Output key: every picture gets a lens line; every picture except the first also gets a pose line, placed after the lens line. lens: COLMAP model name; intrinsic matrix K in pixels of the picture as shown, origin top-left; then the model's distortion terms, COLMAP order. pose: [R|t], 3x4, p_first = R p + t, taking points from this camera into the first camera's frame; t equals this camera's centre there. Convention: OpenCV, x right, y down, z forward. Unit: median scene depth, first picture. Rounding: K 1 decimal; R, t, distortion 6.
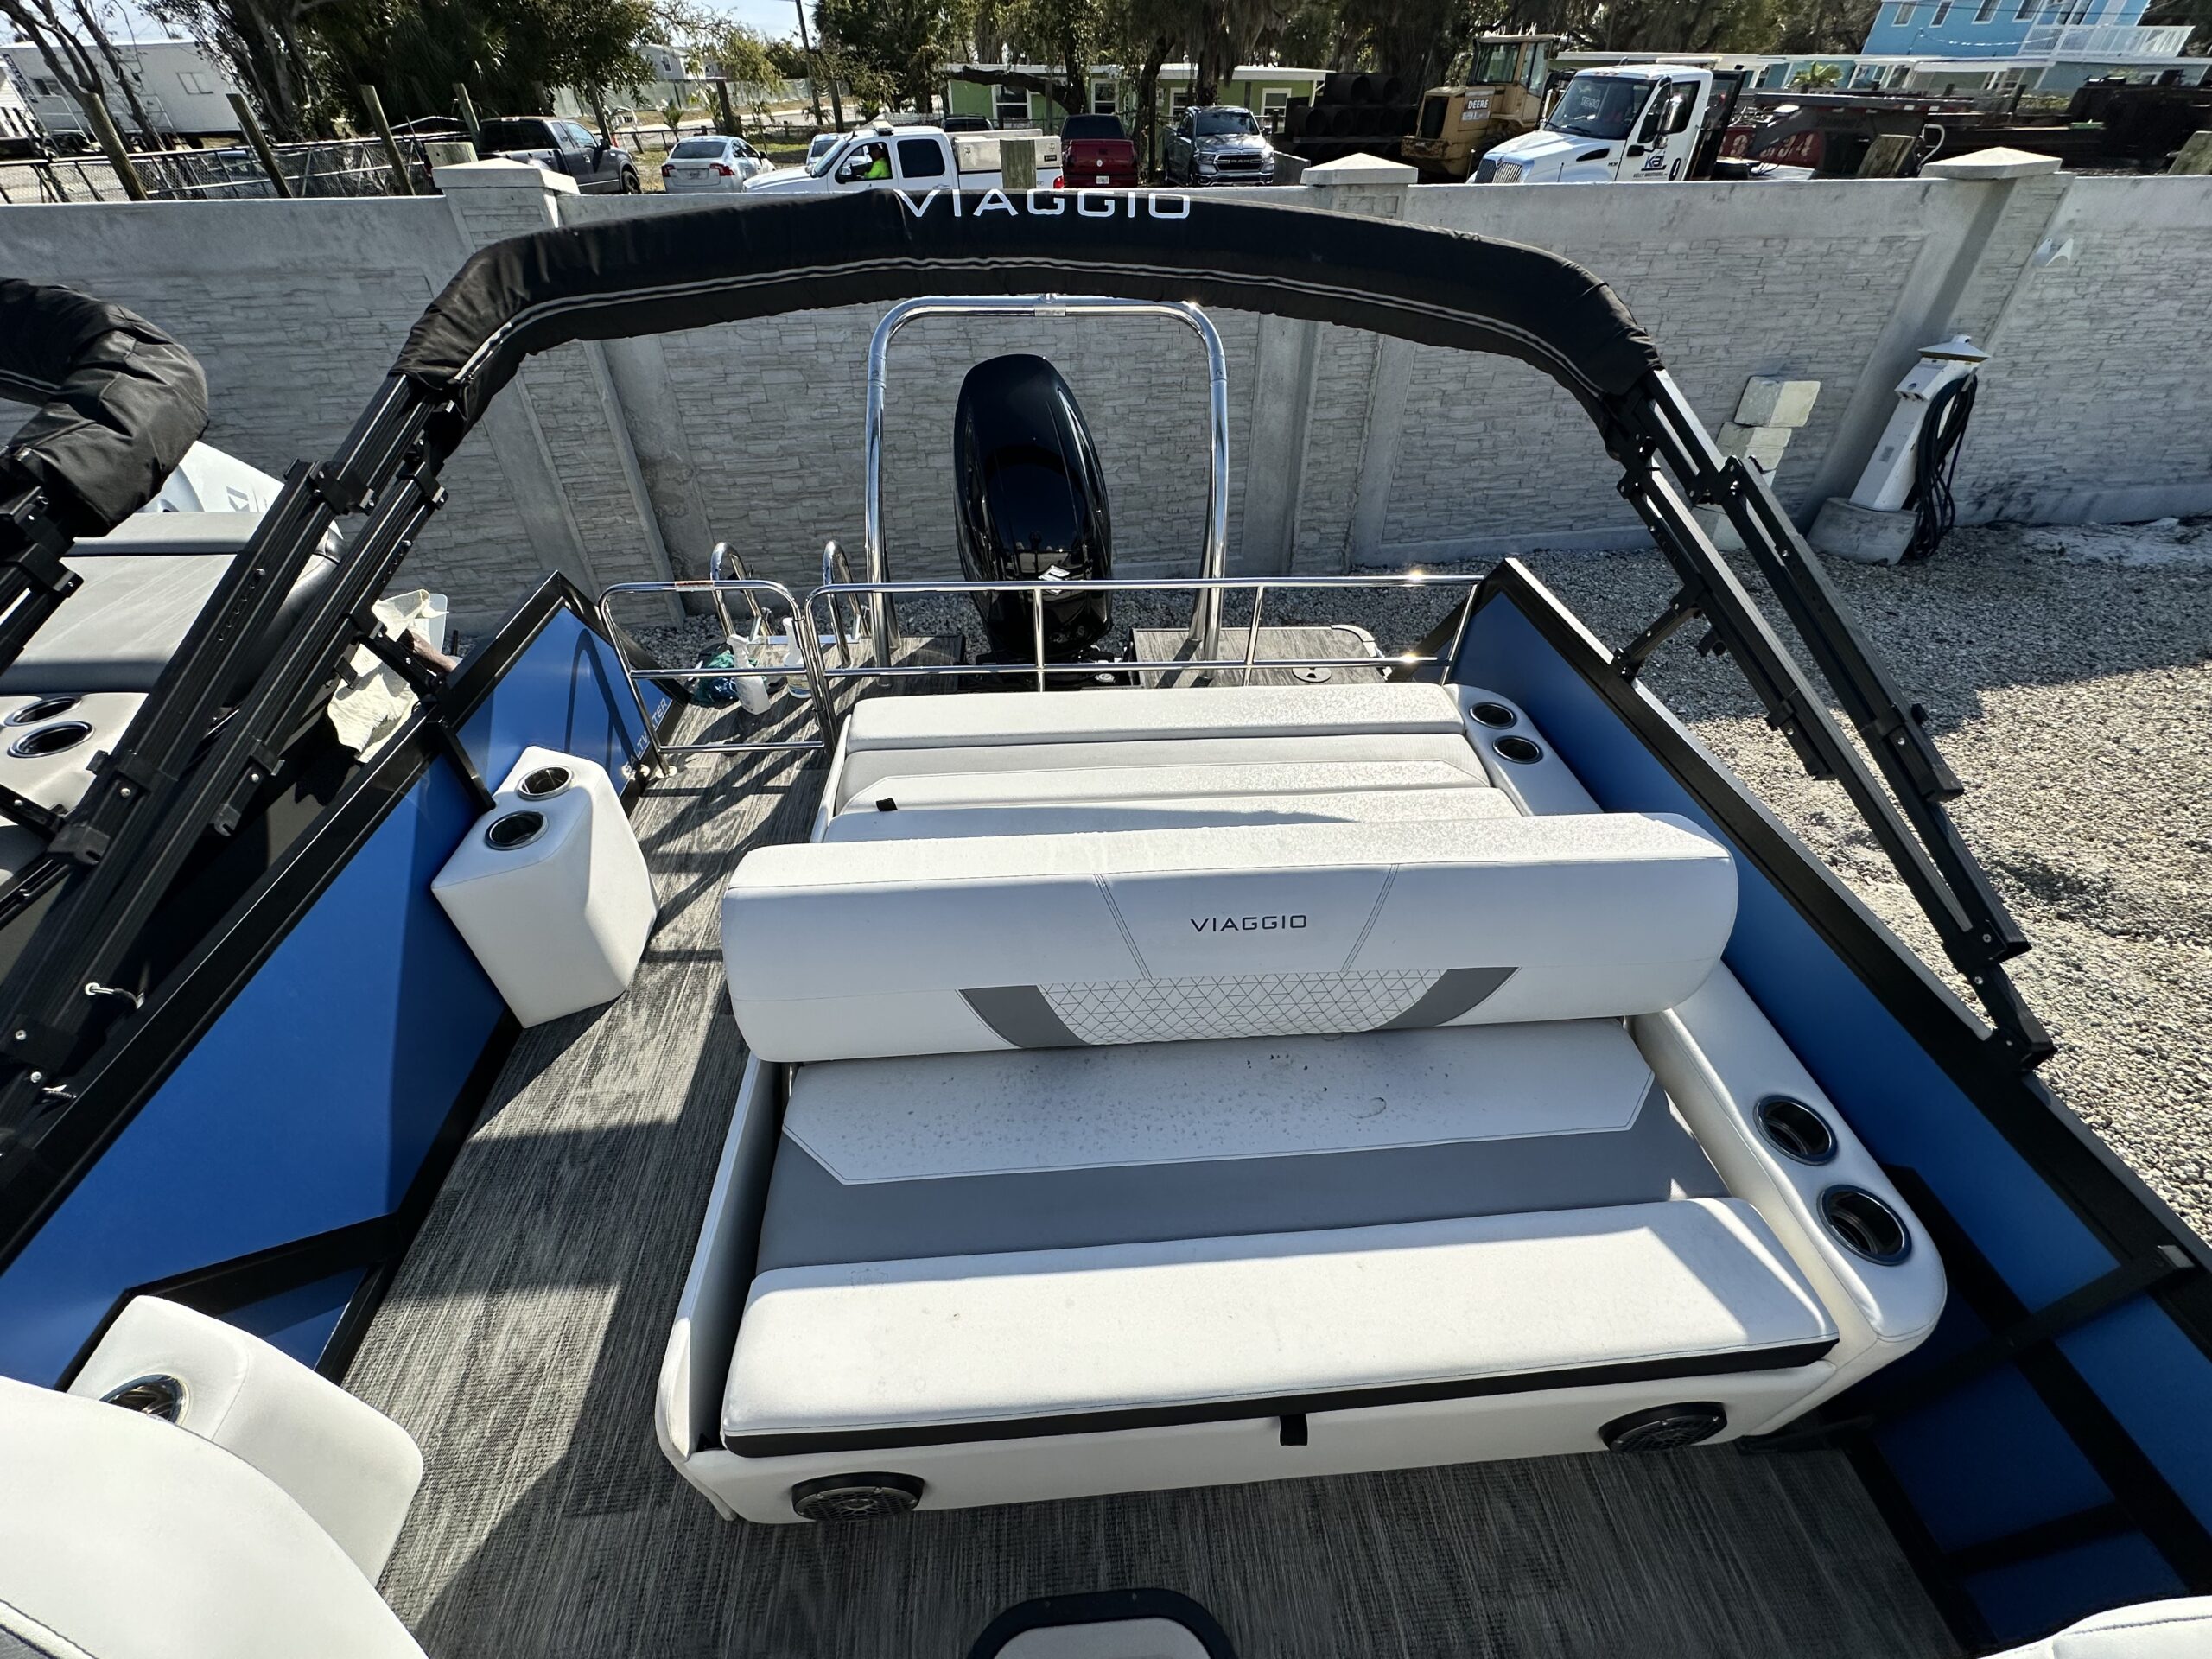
lens RADIAL K [[886.1, 0, 1106.0], [0, 886.1, 829.5], [0, 0, 1]] dist [-0.001341, 0.000290]
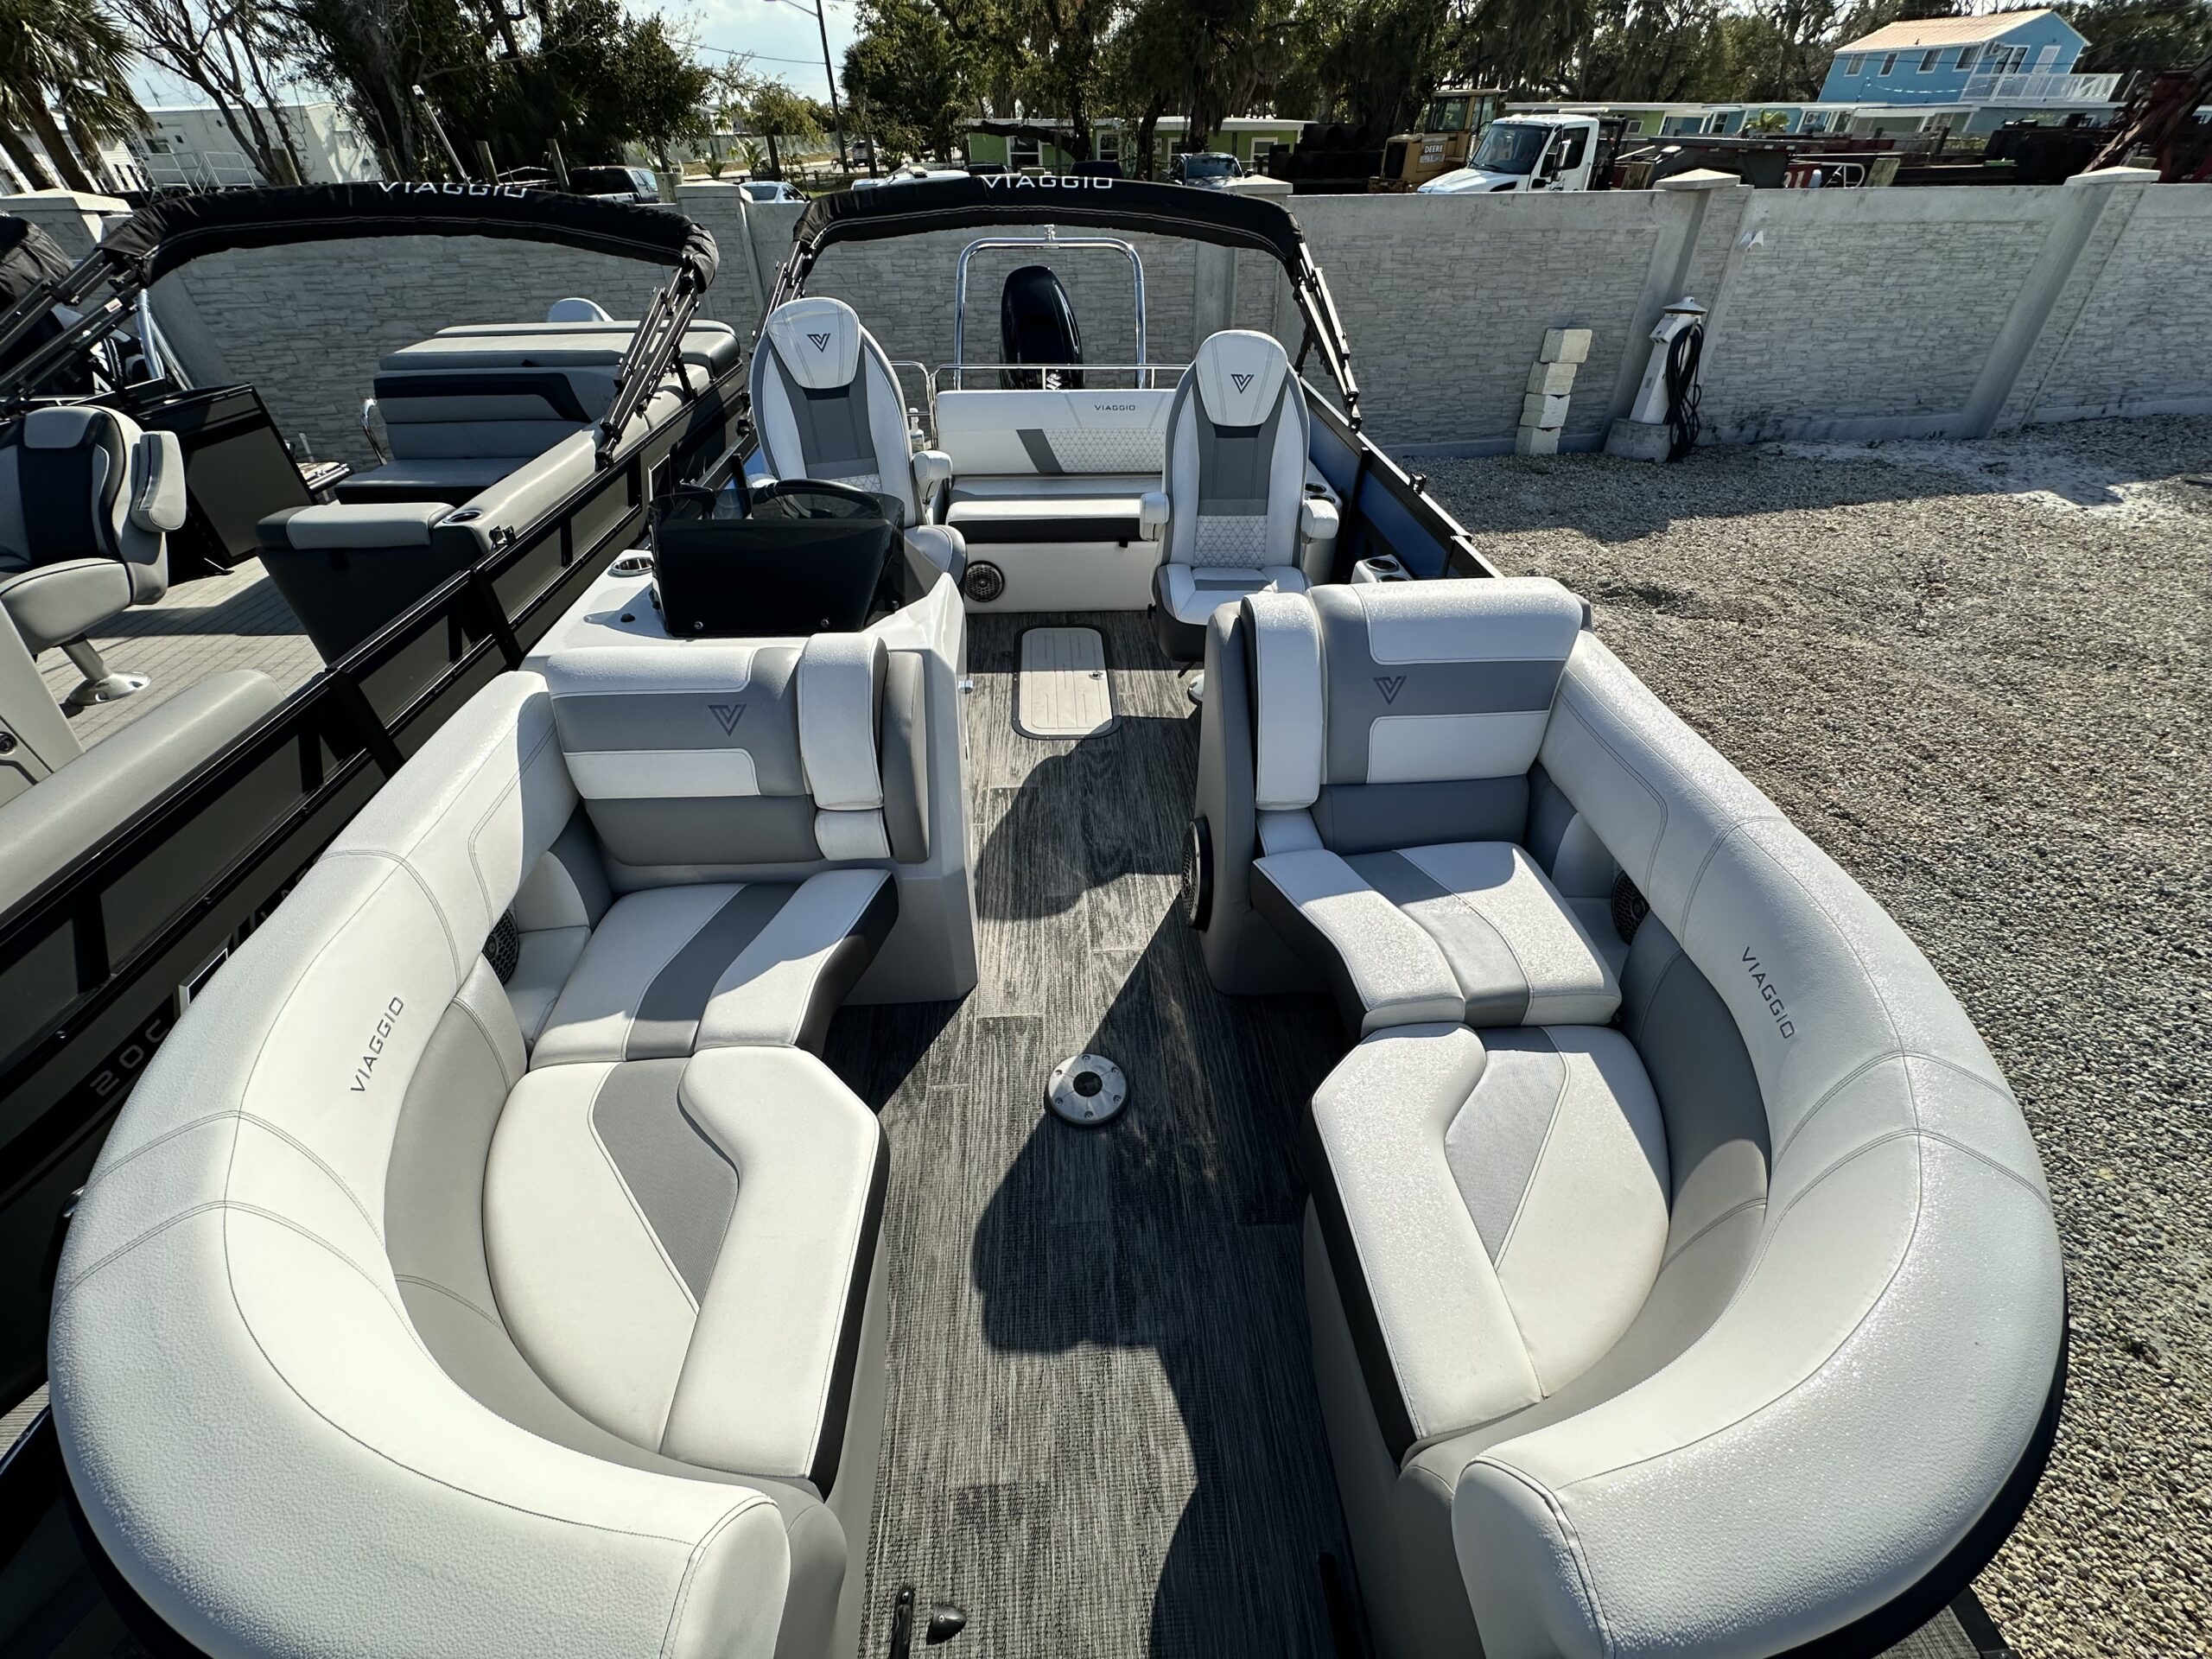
lens RADIAL K [[888.8, 0, 1106.0], [0, 888.8, 829.5], [0, 0, 1]] dist [-0.000970, 0.000316]
pose [[0.999941, -0.000642, -0.010807, 0.016021], [0.000243, 0.999321, -0.036843, 0.158311], [0.010823, 0.036838, 0.999263, -0.185193]]
